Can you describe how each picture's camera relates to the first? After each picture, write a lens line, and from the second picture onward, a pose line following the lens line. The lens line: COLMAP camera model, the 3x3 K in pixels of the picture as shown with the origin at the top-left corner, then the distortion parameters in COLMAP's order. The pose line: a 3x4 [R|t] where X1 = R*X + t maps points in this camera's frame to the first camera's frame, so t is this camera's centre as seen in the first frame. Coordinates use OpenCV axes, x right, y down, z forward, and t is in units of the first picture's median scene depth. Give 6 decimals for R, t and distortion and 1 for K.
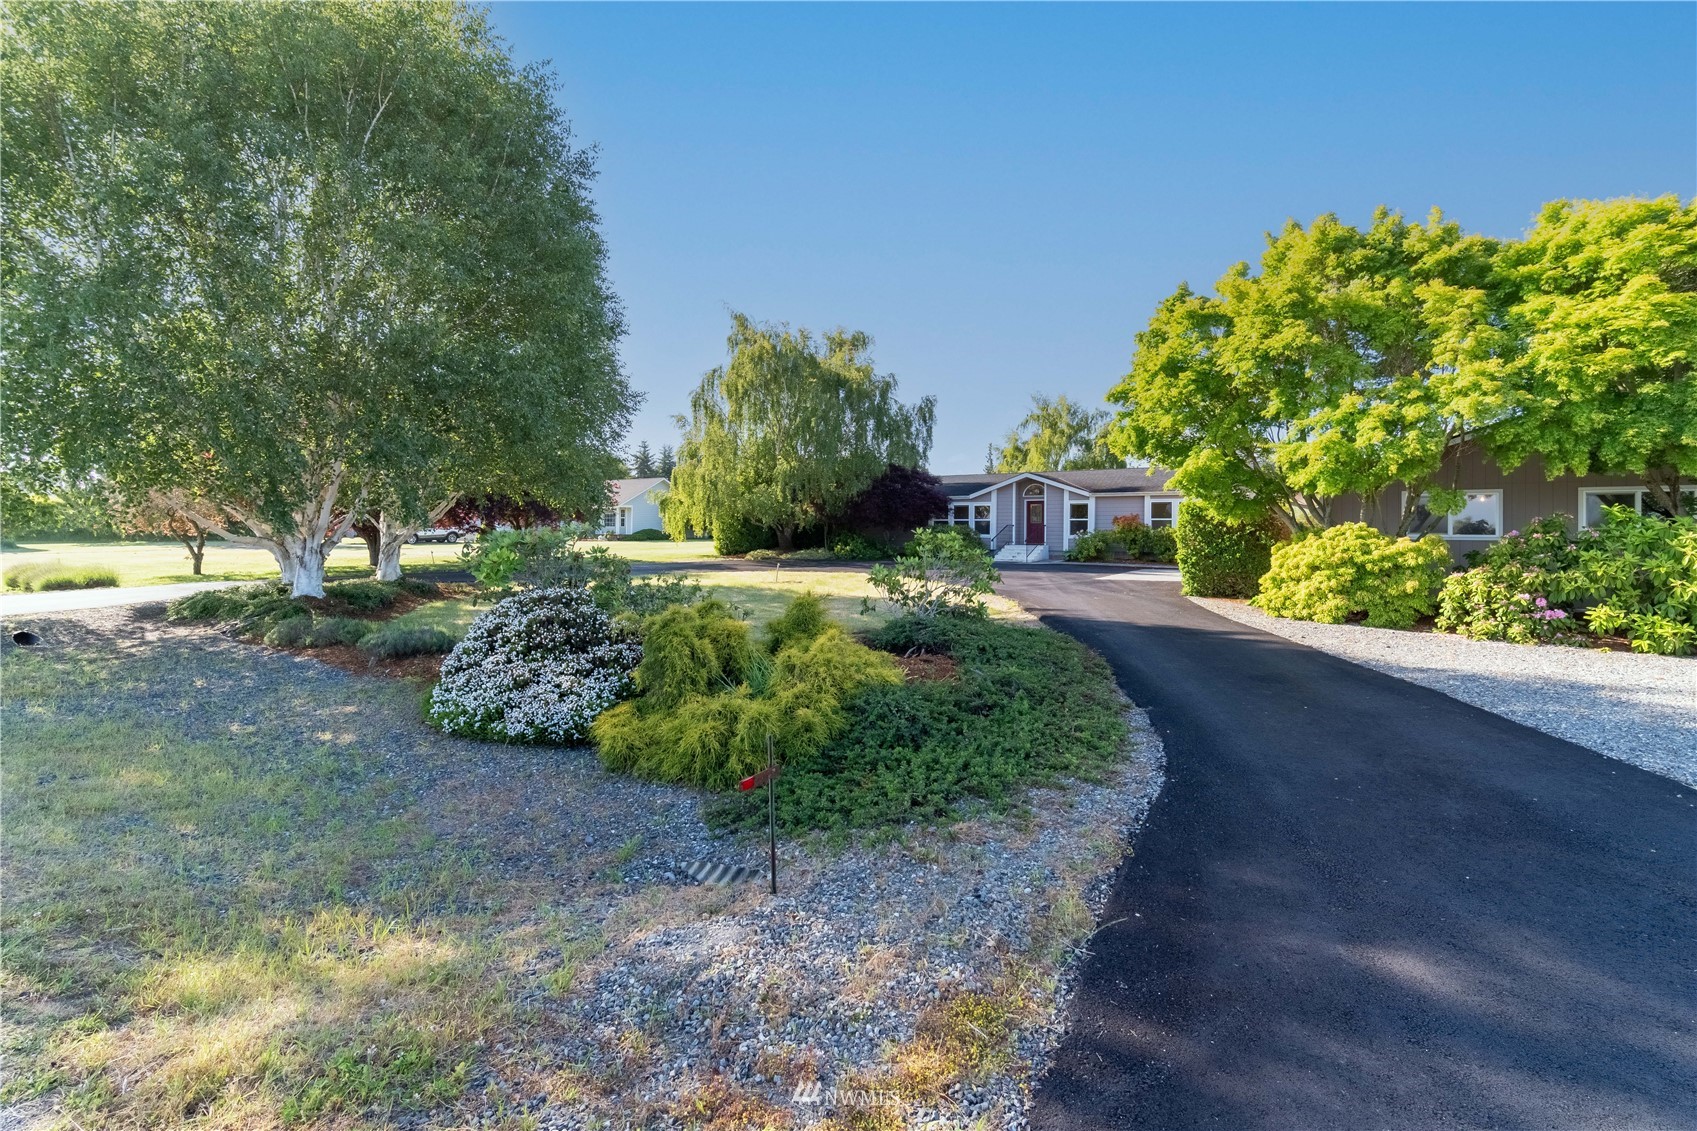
lens RADIAL K [[748.5, 0, 835.4], [0, 748.5, 557.0], [0, 0, 1]] dist [0.000311, 0.001280]
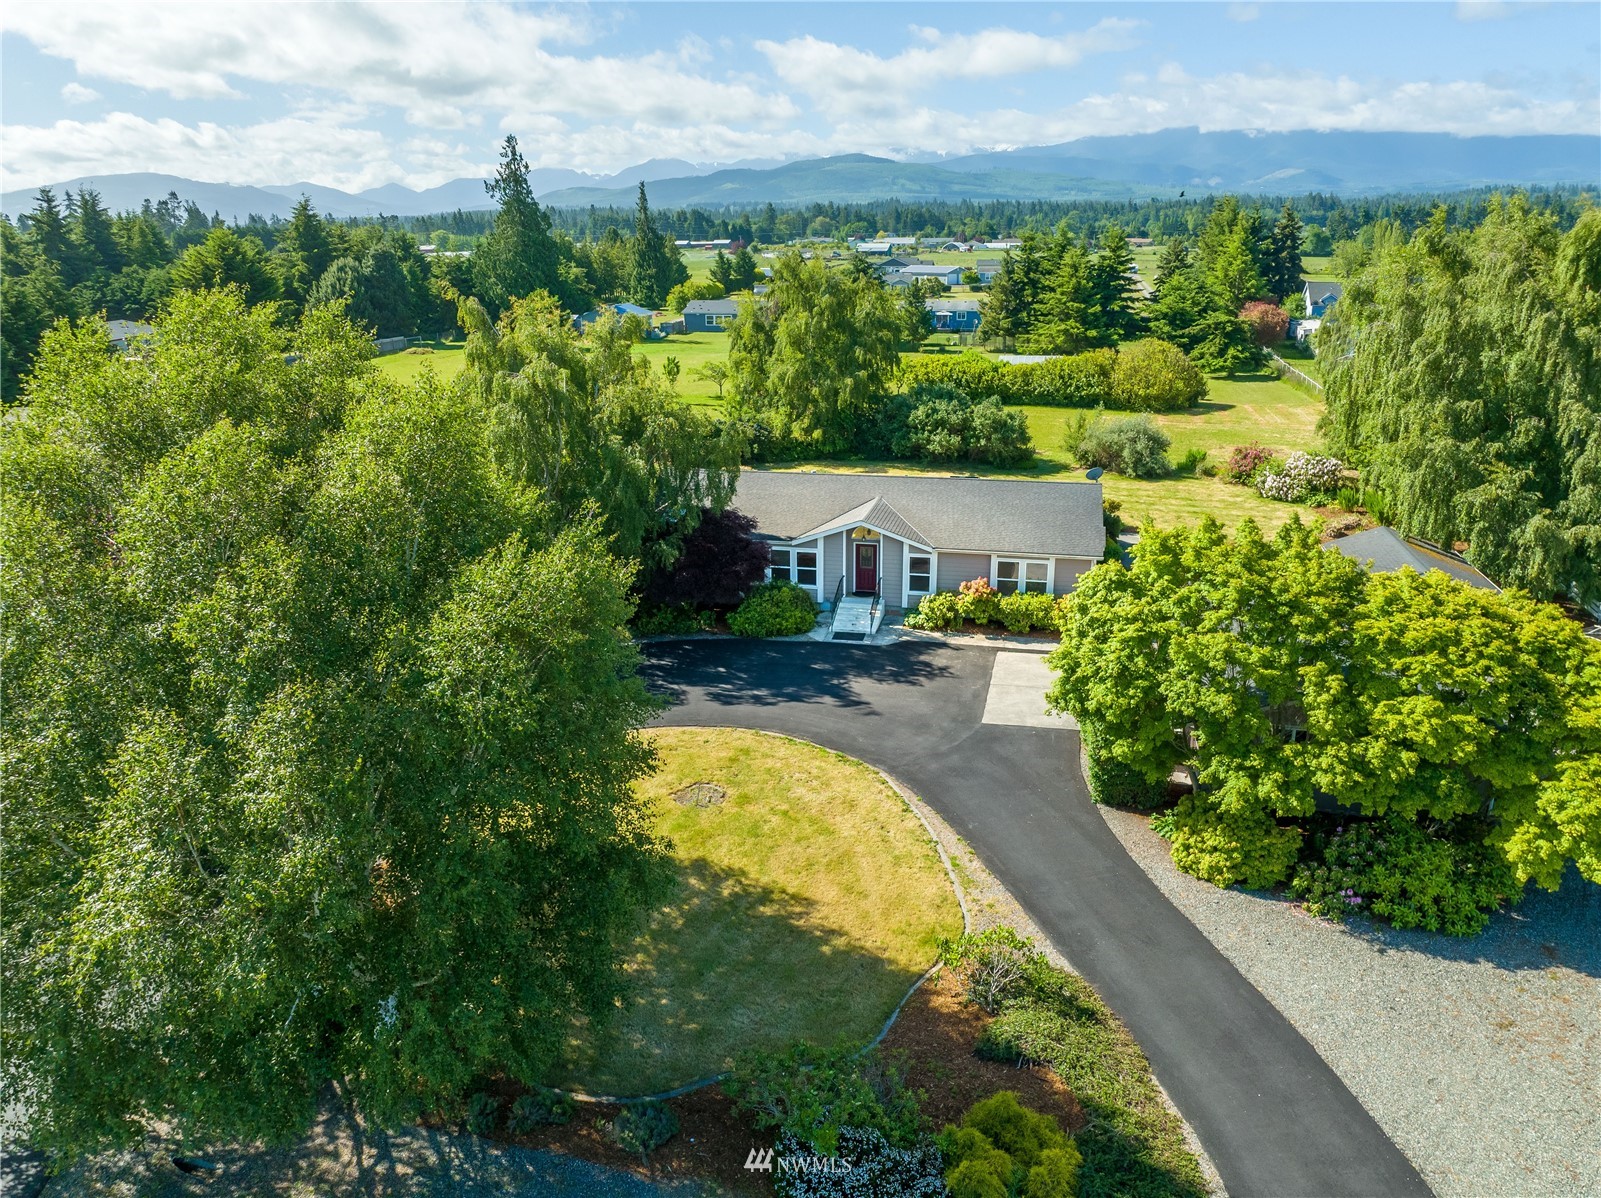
lens RADIAL K [[1147.4, 0, 803.8], [0, 1147.4, 585.3], [0, 0, 1]] dist [-0.024556, -0.009196]
pose [[0.932716, -0.104721, 0.345072, -0.253281], [0.016066, 0.968023, 0.250347, -0.353423], [-0.360254, -0.227959, 0.904573, -0.167365]]
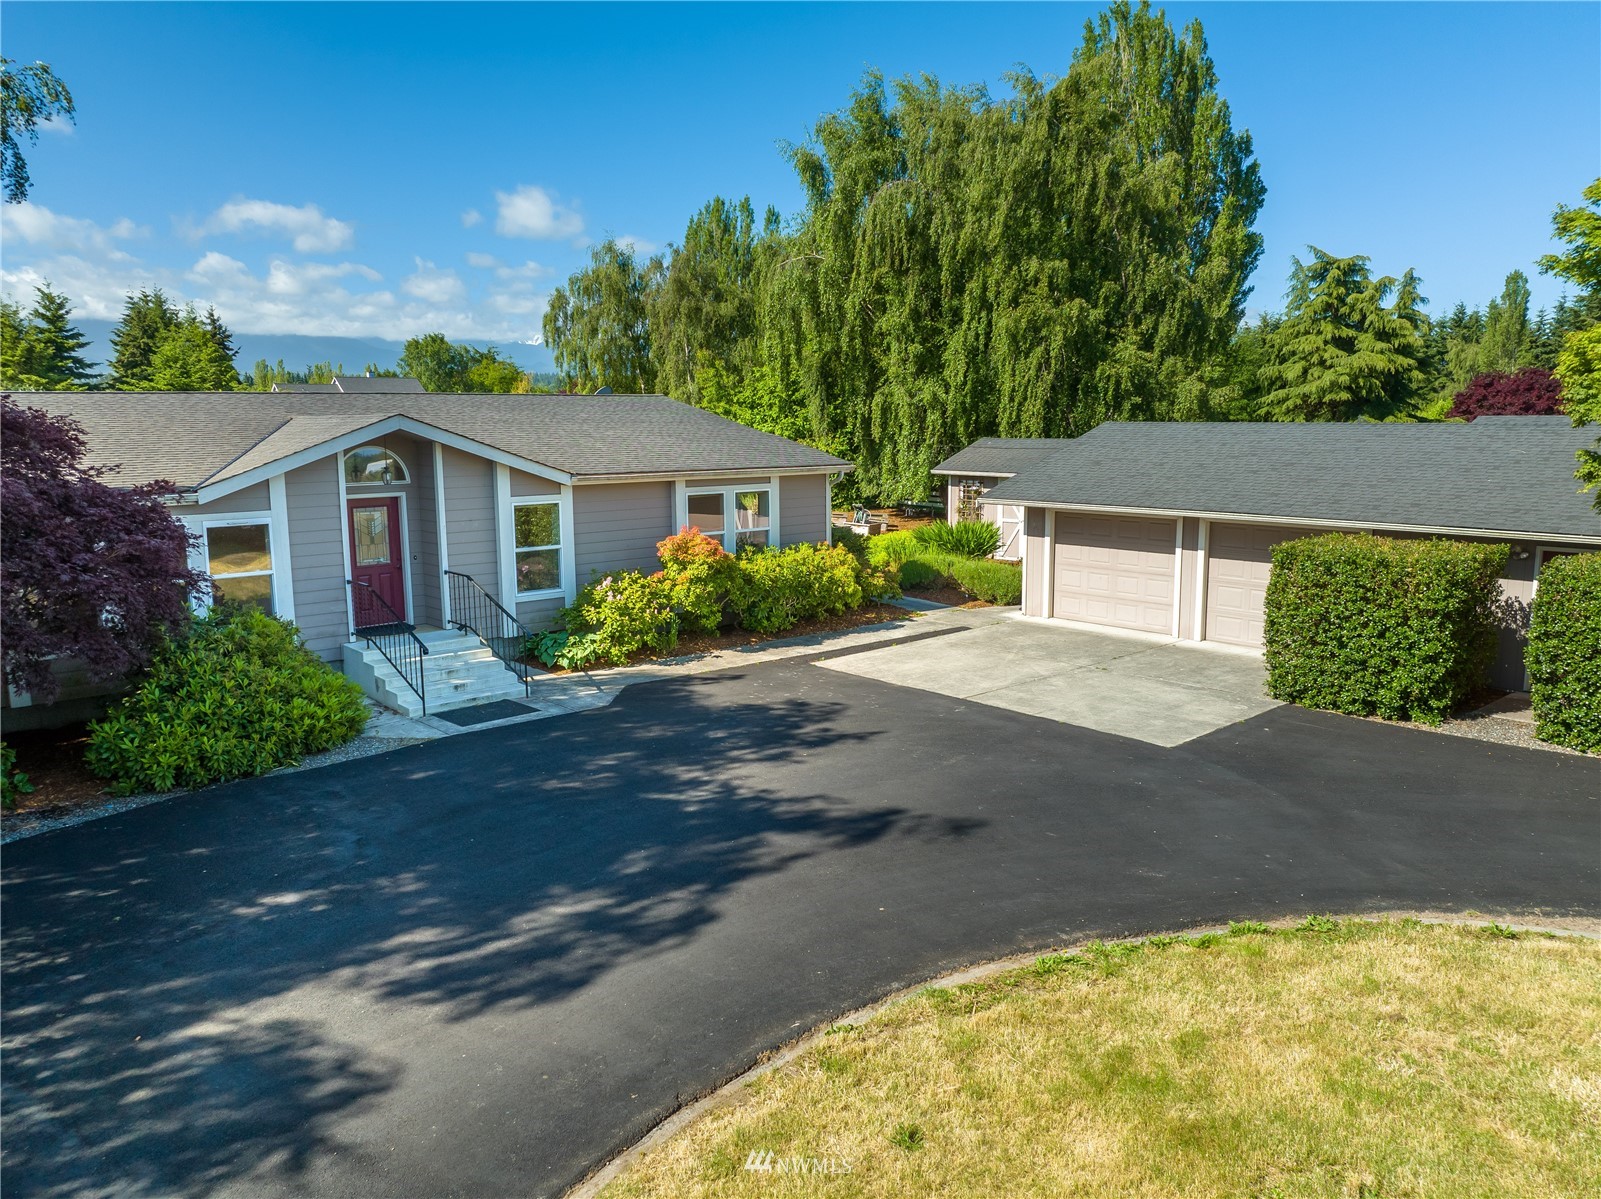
lens RADIAL K [[1147.4, 0, 806.2], [0, 1147.4, 599.5], [0, 0, 1]] dist [-0.024556, -0.009196]
pose [[0.244476, -0.145403, 0.958691, -0.170570], [0.043107, 0.989345, 0.139059, -0.090900], [-0.968697, 0.007330, 0.248140, 0.683769]]
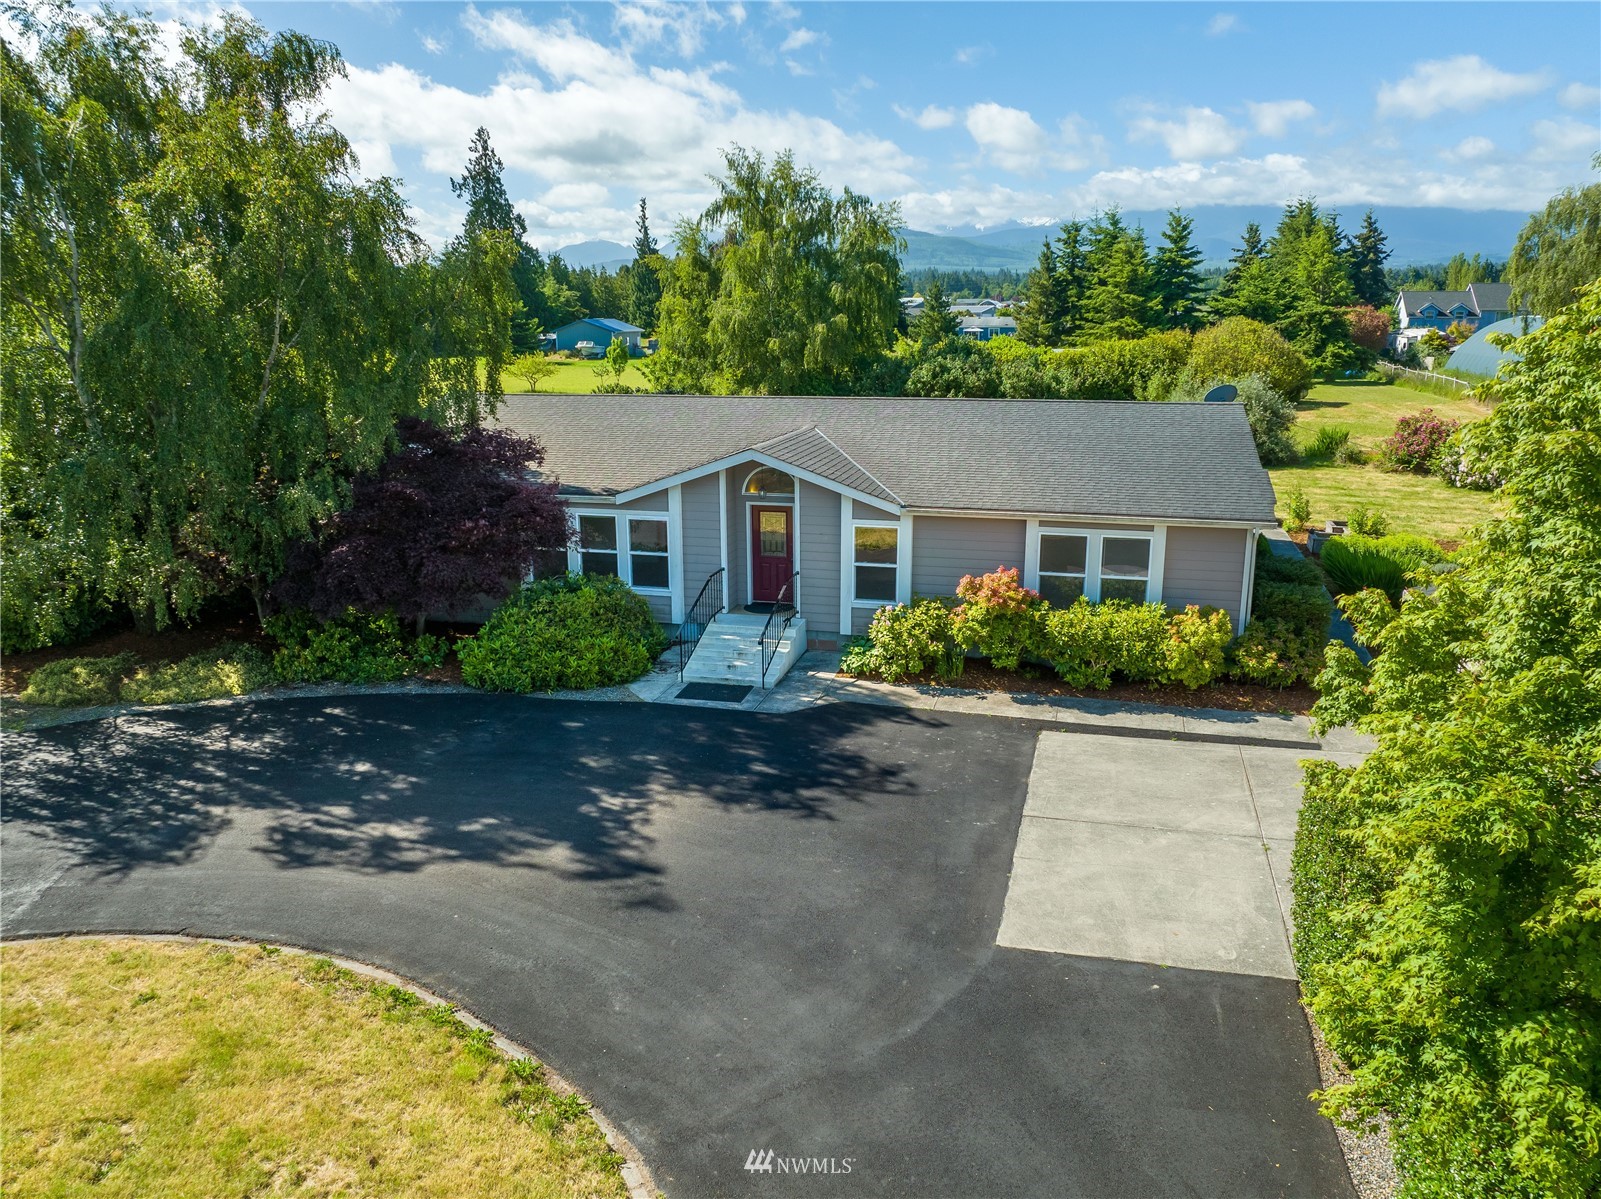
lens RADIAL K [[1147.4, 0, 802.0], [0, 1147.4, 601.2], [0, 0, 1]] dist [-0.024556, -0.009196]
pose [[0.944392, -0.079005, 0.319189, 0.071794], [0.011770, 0.978207, 0.207300, -0.153627], [-0.328611, -0.192016, 0.924740, 0.382586]]
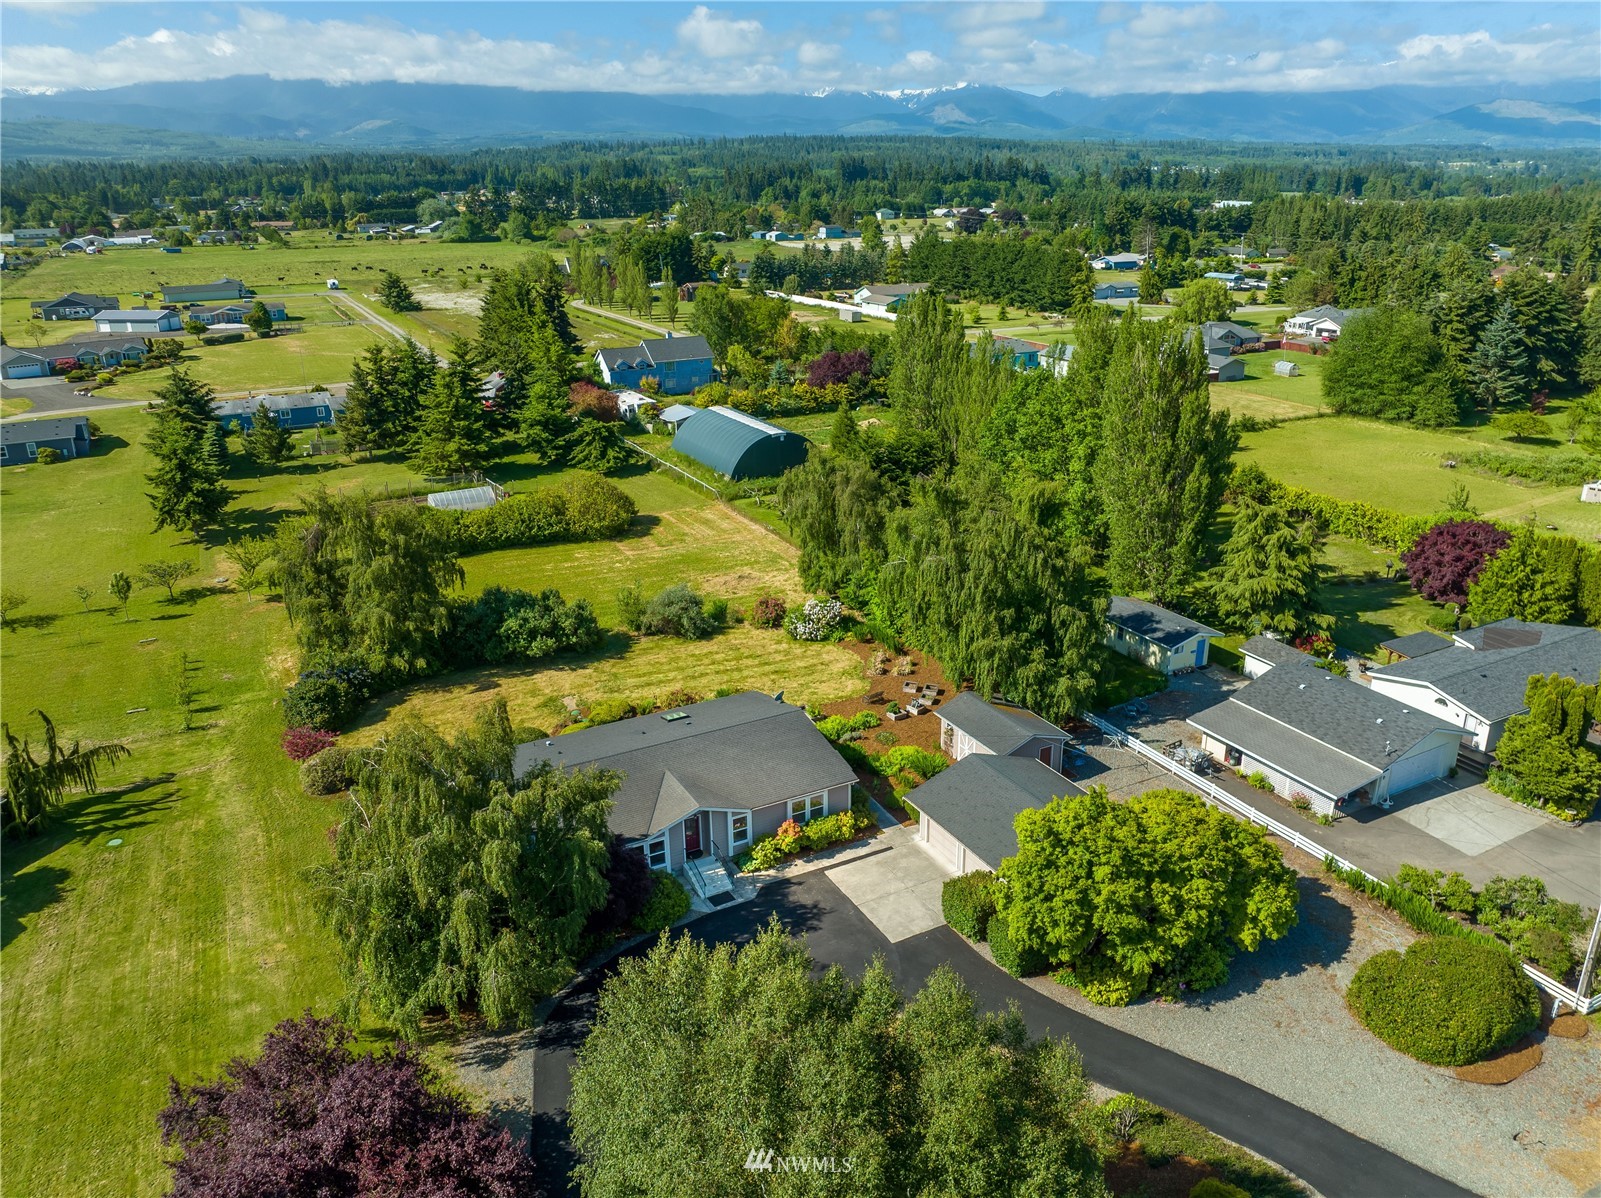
lens RADIAL K [[1147.4, 0, 793.9], [0, 1147.4, 602.2], [0, 0, 1]] dist [-0.024556, -0.009196]
pose [[0.476988, -0.303786, 0.824740, -0.921796], [0.050496, 0.946289, 0.319353, -0.879137], [-0.877458, -0.110682, 0.466709, 0.129427]]
